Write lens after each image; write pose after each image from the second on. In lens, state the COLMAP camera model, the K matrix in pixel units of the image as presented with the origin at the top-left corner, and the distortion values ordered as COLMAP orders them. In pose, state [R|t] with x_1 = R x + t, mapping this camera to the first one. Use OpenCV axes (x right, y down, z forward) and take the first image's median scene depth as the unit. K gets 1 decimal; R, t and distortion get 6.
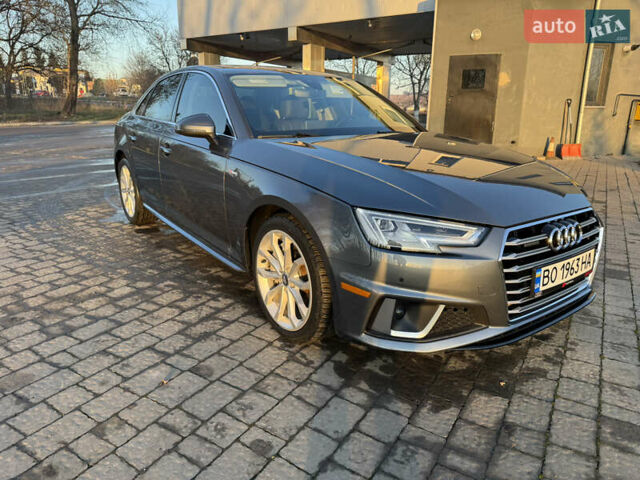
lens RADIAL K [[445.1, 0, 311.4], [0, 445.1, 244.0], [0, 0, 1]] dist [0.029489, -0.038760]
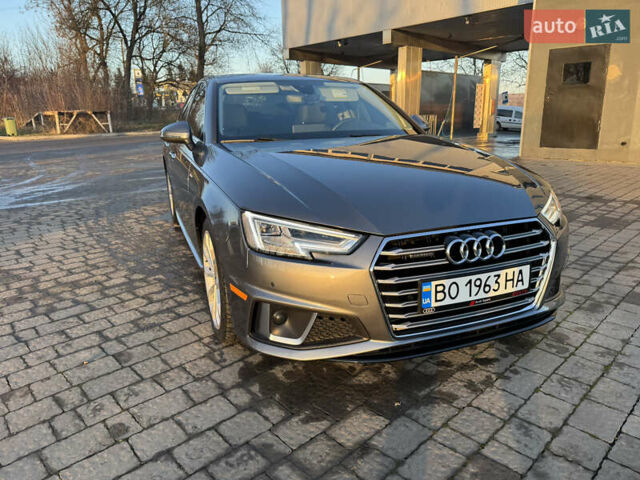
lens RADIAL K [[445.1, 0, 311.9], [0, 445.1, 243.5], [0, 0, 1]] dist [0.029489, -0.038760]
pose [[0.968108, 0.043345, -0.246755, 0.450811], [-0.045876, 0.998937, -0.004517, -0.008709], [0.246297, 0.015693, 0.969067, 0.049512]]
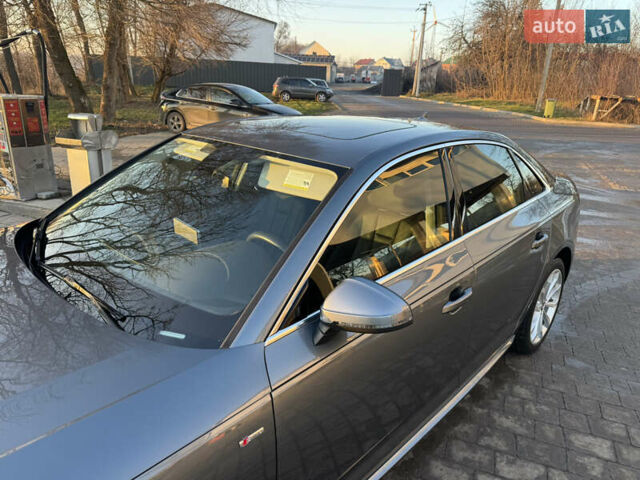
lens RADIAL K [[445.1, 0, 318.3], [0, 445.1, 238.1], [0, 0, 1]] dist [0.029489, -0.038760]
pose [[0.184823, 0.320817, -0.928933, 0.960820], [-0.321530, 0.912938, 0.251320, -0.731293], [0.928687, 0.252230, 0.271885, 1.570501]]
